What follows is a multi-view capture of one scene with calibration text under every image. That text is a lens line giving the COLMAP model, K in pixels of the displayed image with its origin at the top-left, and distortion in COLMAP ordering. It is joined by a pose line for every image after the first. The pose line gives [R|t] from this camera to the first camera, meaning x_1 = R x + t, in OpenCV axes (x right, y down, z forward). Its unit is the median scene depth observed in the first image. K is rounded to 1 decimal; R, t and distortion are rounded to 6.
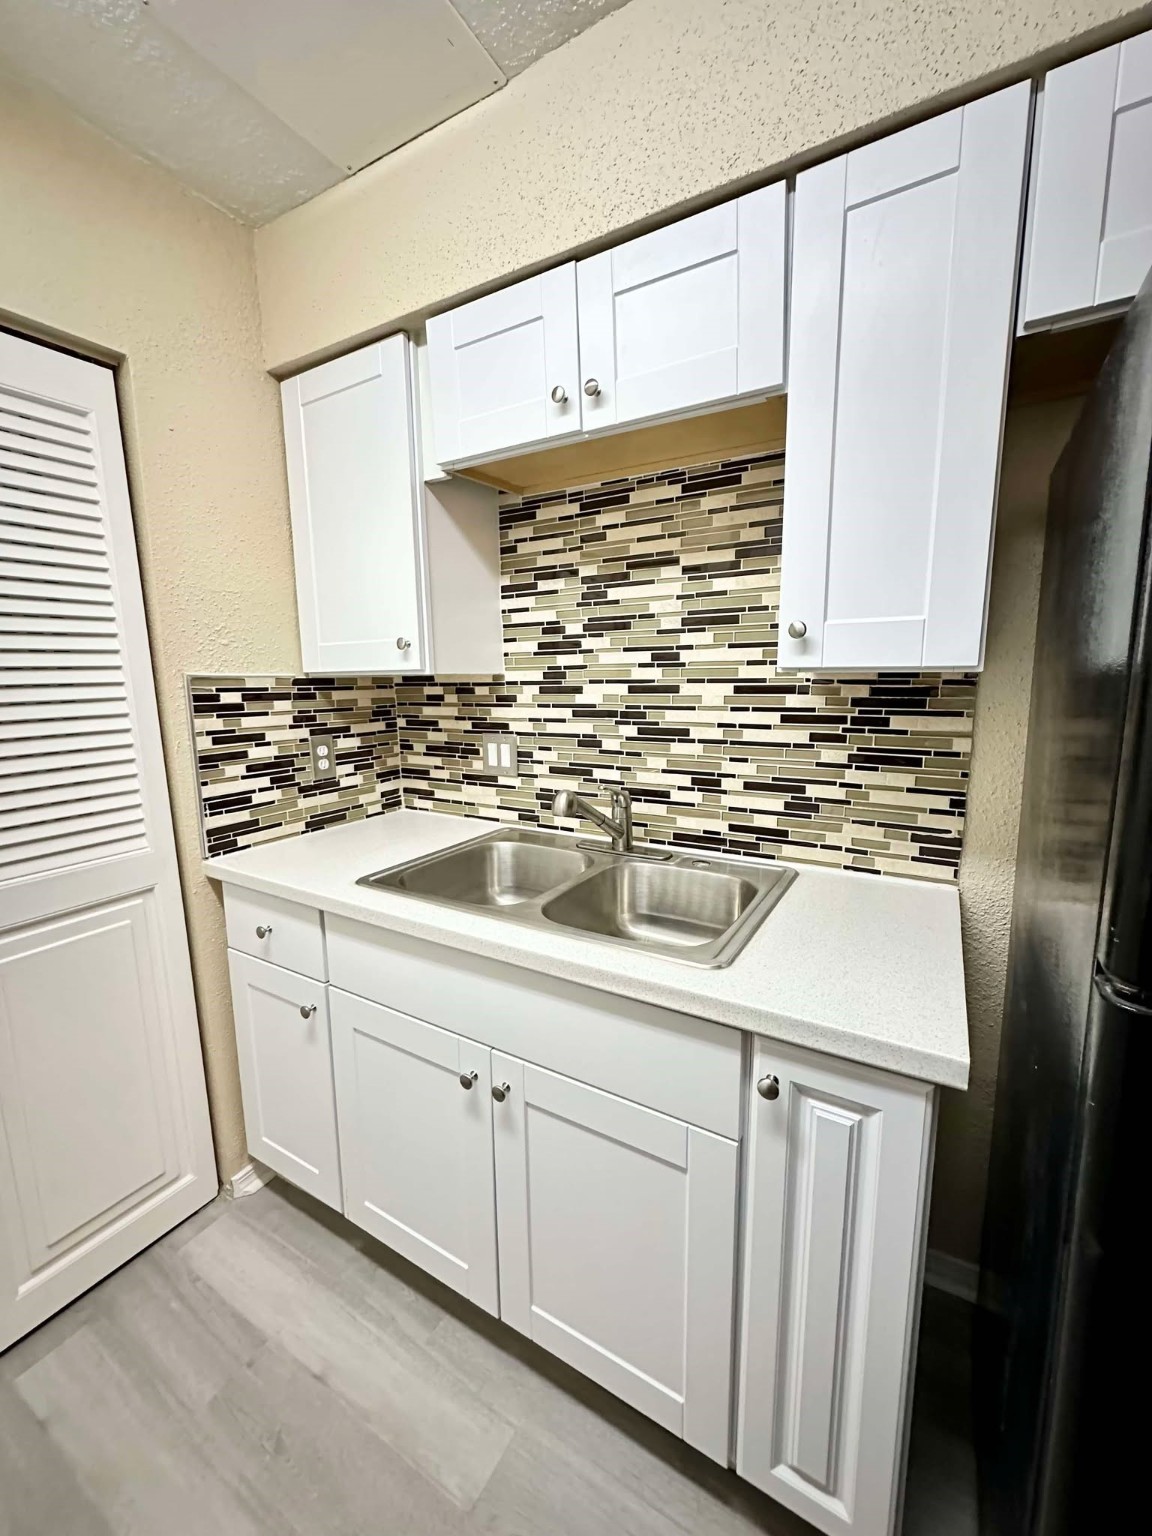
lens RADIAL K [[608.3, 0, 583.9], [0, 608.3, 765.2], [0, 0, 1]] dist [-0.000124, -0.000642]
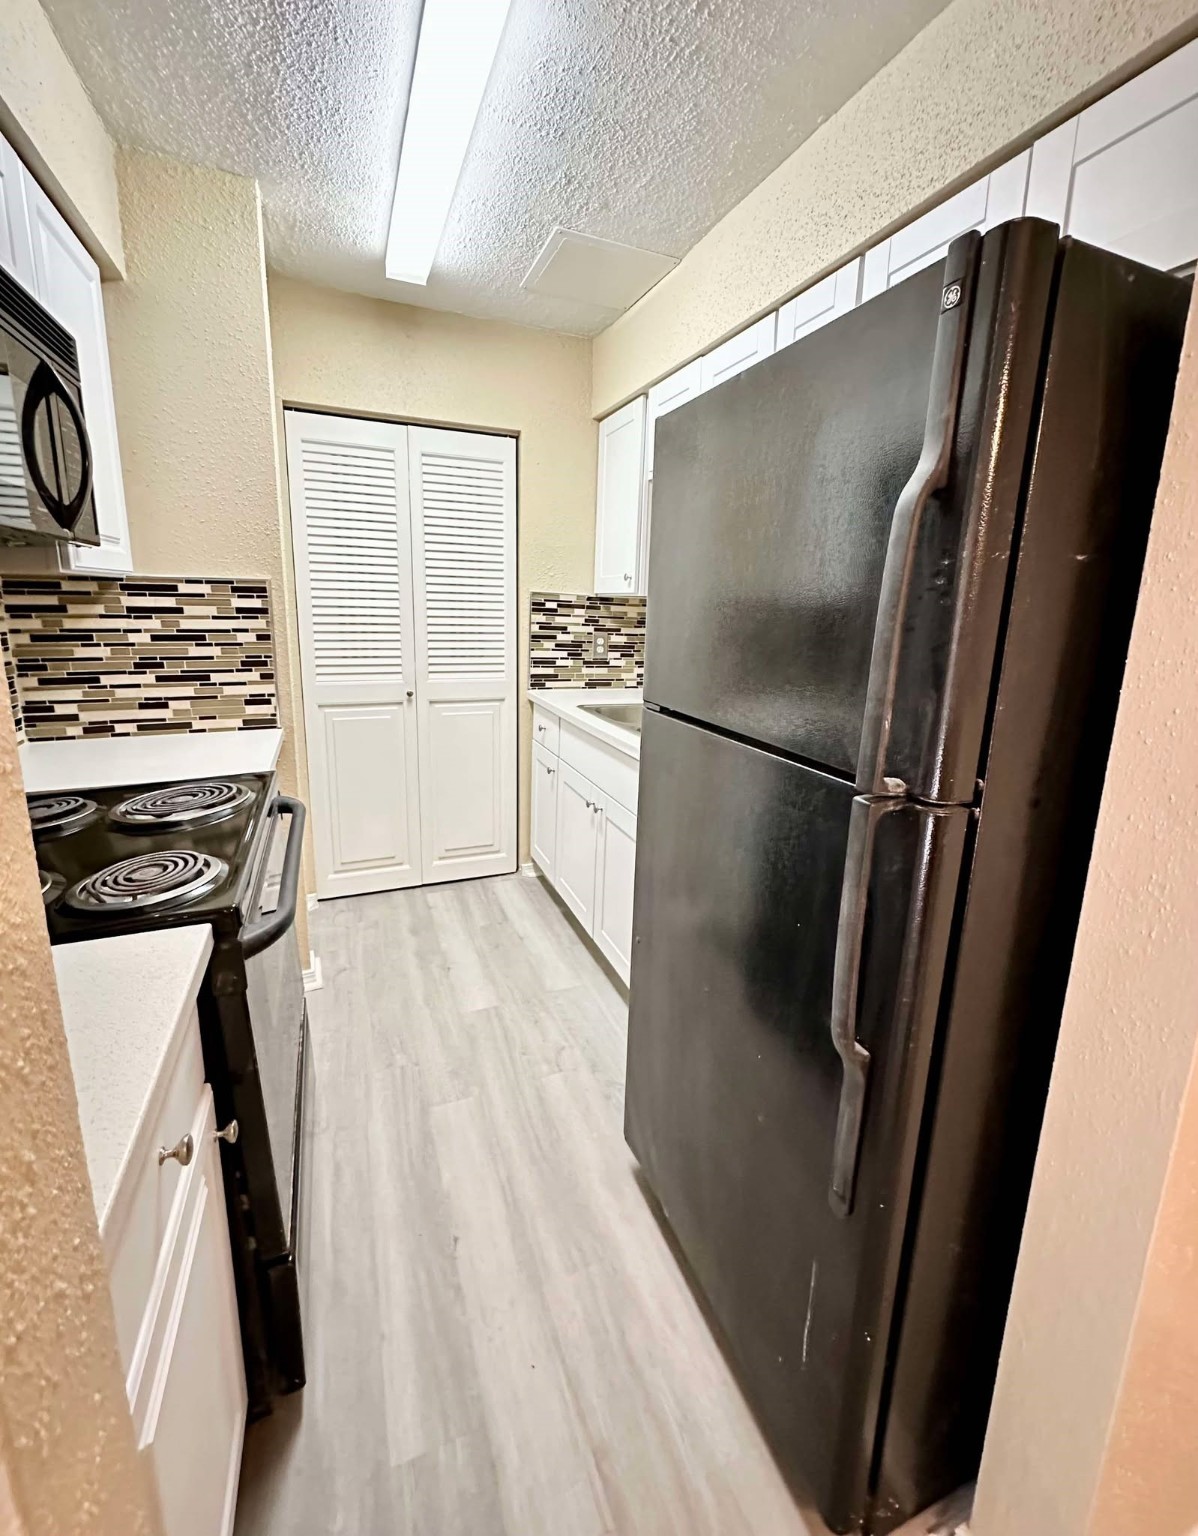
lens RADIAL K [[640.5, 0, 600.9], [0, 640.5, 728.9], [0, 0, 1]] dist [0.010336, 0.000126]
pose [[0.791409, 0.158888, -0.590276, 0.717021], [-0.136359, 0.987184, 0.082904, 0.075296], [0.595884, 0.014879, 0.802933, -0.446210]]
